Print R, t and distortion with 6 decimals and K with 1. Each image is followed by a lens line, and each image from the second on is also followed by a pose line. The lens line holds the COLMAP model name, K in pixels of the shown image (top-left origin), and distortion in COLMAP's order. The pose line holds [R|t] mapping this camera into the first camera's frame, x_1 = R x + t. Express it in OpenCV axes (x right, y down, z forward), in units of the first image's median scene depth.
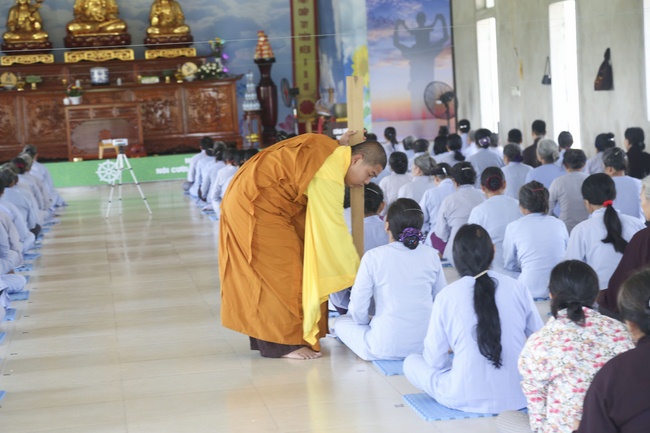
lens RADIAL K [[1852.3, 0, 327.1], [0, 1852.3, 211.3], [0, 0, 1]] dist [0.721781, 0.000000]
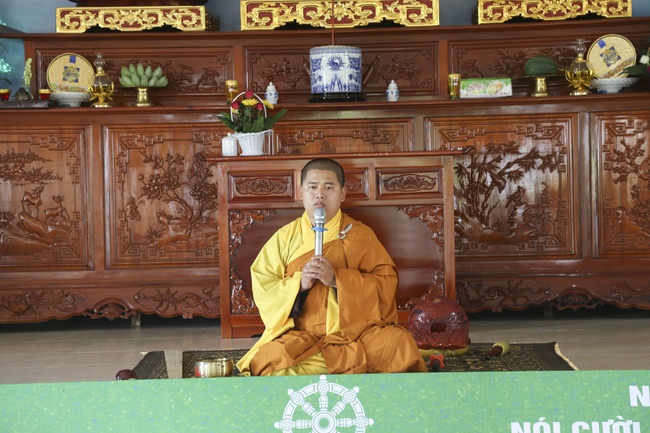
lens RADIAL K [[1807.5, 0, 323.1], [0, 1807.5, 220.7], [0, 0, 1]] dist [0.516884, 0.000000]
pose [[0.986317, 0.045271, -0.158523, -0.071824], [-0.048766, 0.998644, -0.018219, -0.040192], [0.157483, 0.025700, 0.987187, 0.687985]]
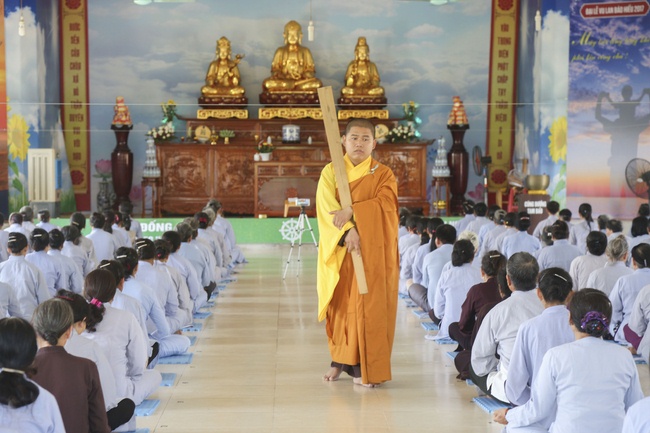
lens RADIAL K [[1852.3, 0, 329.6], [0, 1852.3, 219.4], [0, 0, 1]] dist [0.721781, 0.000000]
pose [[0.992738, 0.065889, -0.100649, 0.000944], [-0.068828, 0.997290, -0.026001, -0.002680], [0.098663, 0.032739, 0.994582, 0.026934]]
